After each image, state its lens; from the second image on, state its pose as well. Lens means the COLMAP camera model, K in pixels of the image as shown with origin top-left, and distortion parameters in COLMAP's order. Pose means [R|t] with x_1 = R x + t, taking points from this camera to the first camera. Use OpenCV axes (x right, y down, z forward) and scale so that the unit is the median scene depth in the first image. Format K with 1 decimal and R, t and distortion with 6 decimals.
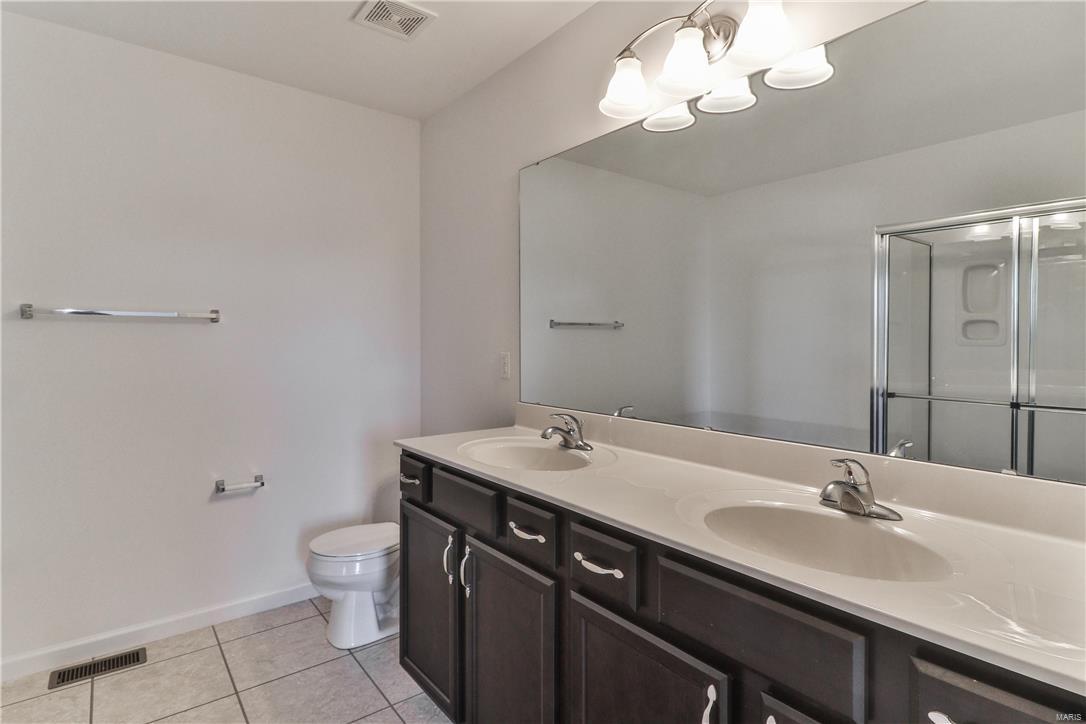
lens RADIAL K [[551.2, 0, 531.7], [0, 551.2, 343.9], [0, 0, 1]] dist [0.016881, -0.011463]
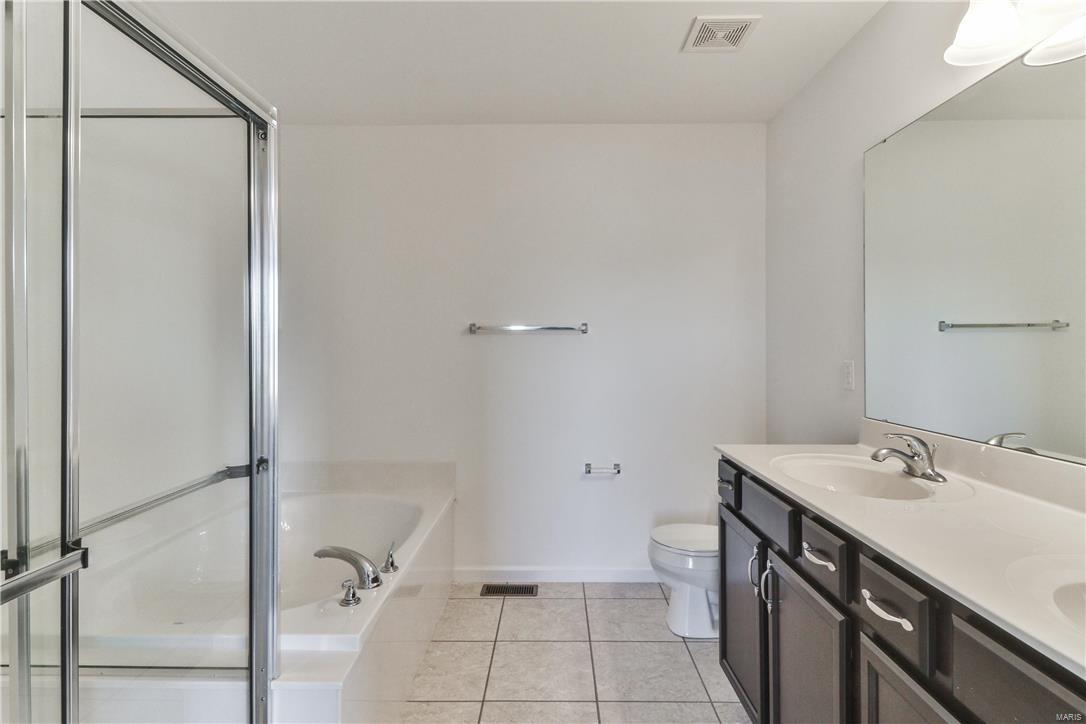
lens RADIAL K [[551.2, 0, 546.9], [0, 551.2, 346.2], [0, 0, 1]] dist [0.016881, -0.011463]
pose [[0.779019, -0.007070, -0.626960, 0.152584], [0.000874, 0.999948, -0.010189, 0.001250], [0.627000, 0.007390, 0.778984, 0.001207]]
